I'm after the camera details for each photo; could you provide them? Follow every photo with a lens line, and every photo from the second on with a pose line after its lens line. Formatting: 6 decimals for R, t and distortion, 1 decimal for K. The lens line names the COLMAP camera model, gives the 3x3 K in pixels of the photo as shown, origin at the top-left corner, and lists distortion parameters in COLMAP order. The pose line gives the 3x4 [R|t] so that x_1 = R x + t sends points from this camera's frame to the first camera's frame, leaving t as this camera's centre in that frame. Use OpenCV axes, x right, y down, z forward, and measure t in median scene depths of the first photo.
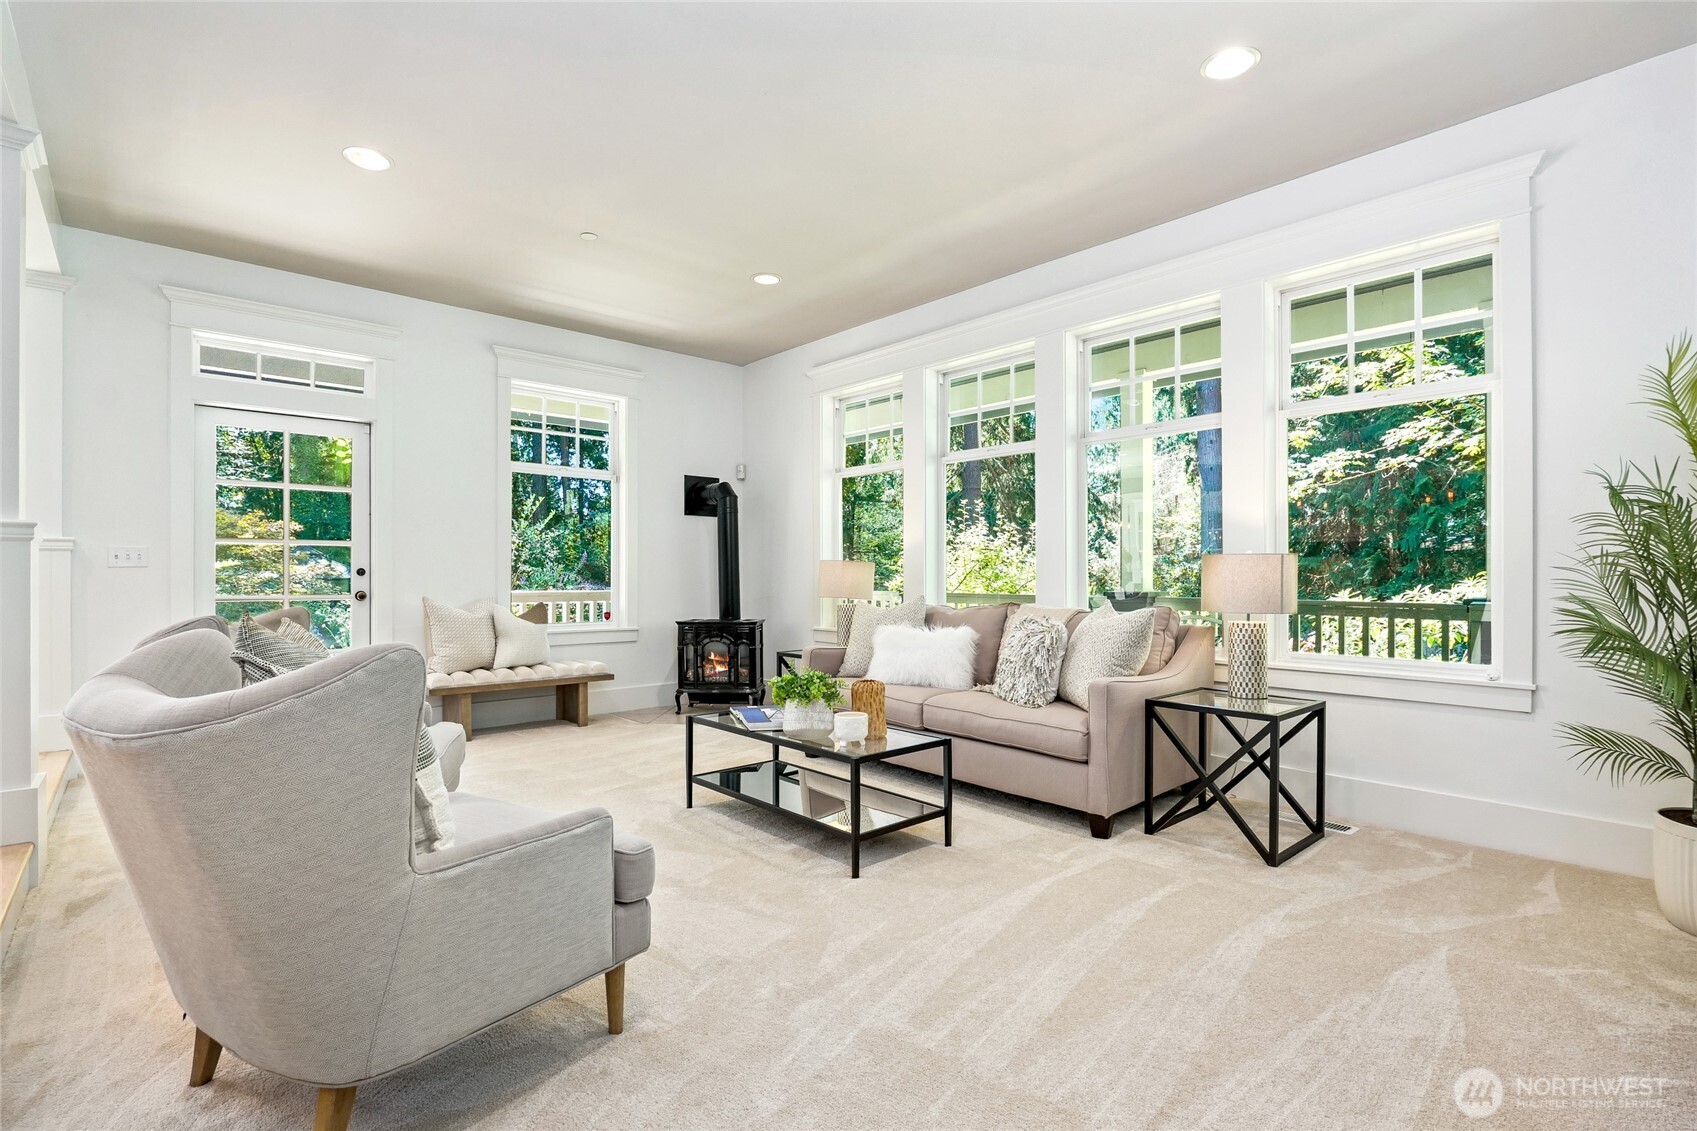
lens RADIAL K [[786.7, 0, 861.2], [0, 786.7, 572.5], [0, 0, 1]] dist [-0.021335, -0.000013]
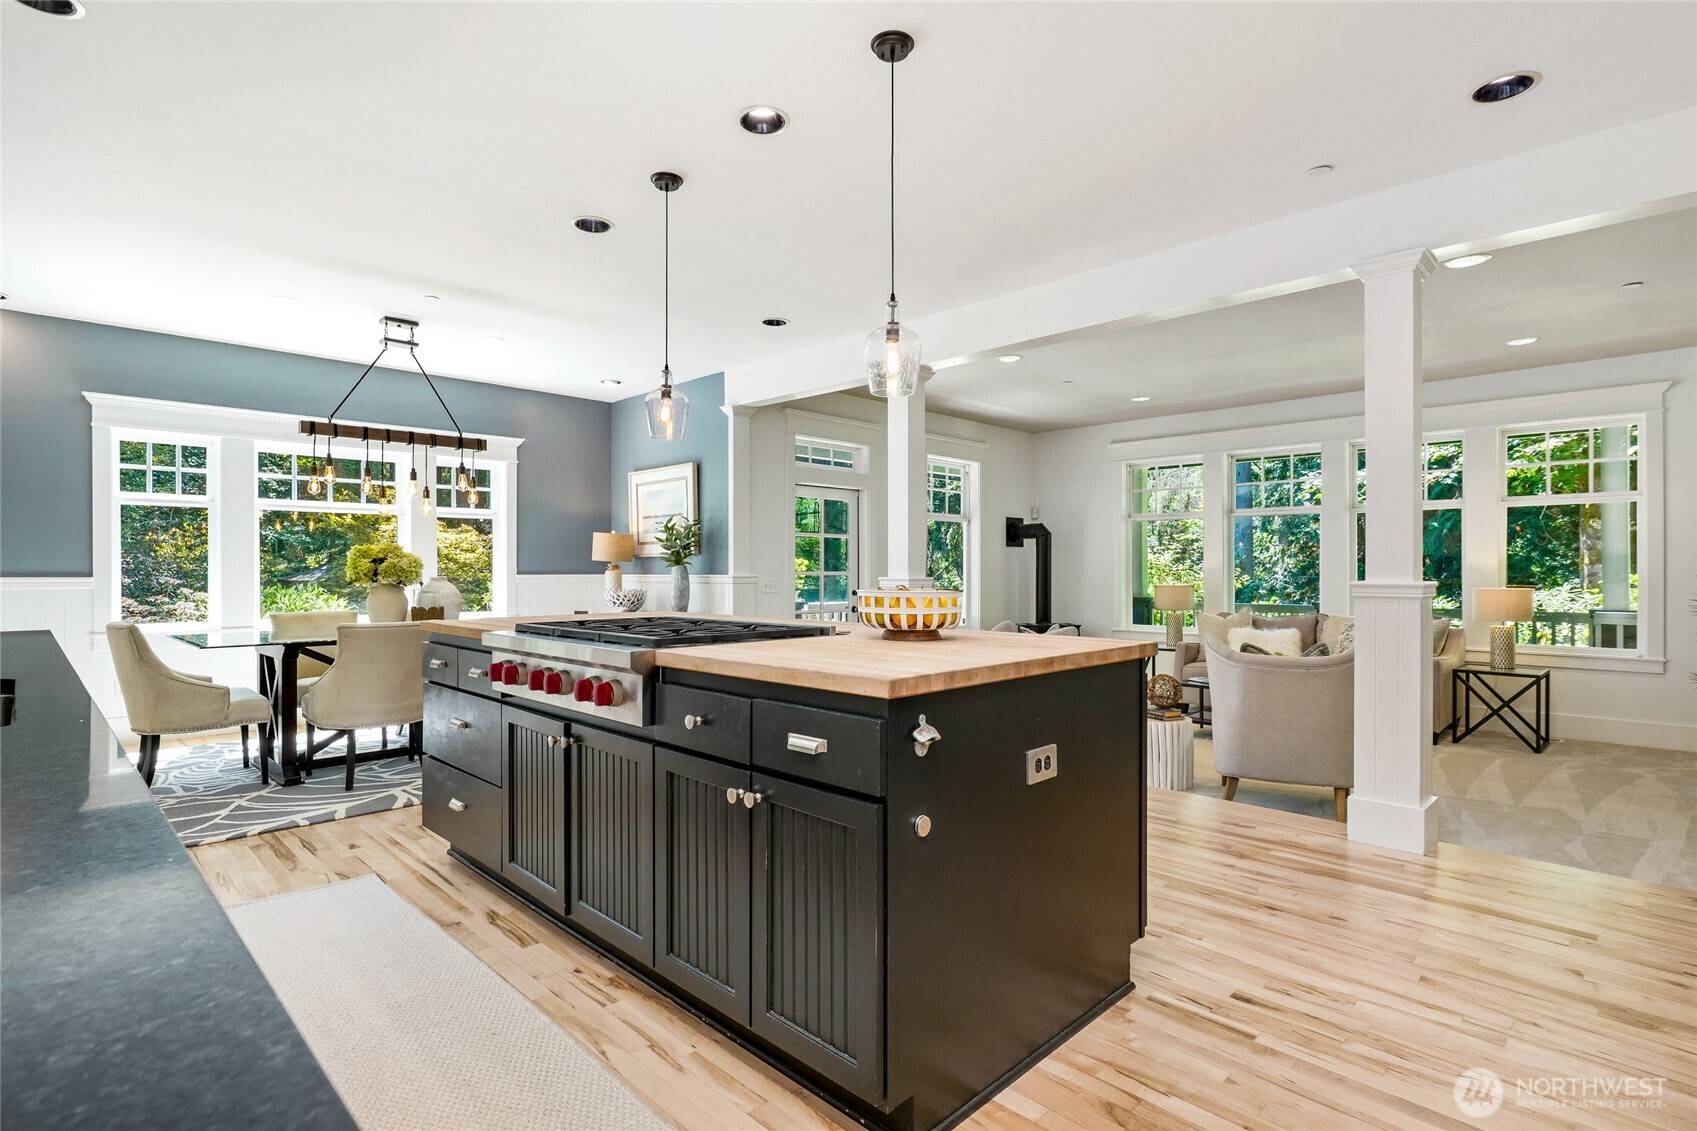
lens RADIAL K [[807.1, 0, 877.7], [0, 807.1, 562.1], [0, 0, 1]] dist [-0.010318, 0.000717]
pose [[0.999142, -0.000206, 0.041415, -0.735699], [0.000525, 0.999970, -0.007693, -0.051308], [-0.041412, 0.007708, 0.999112, -0.568418]]
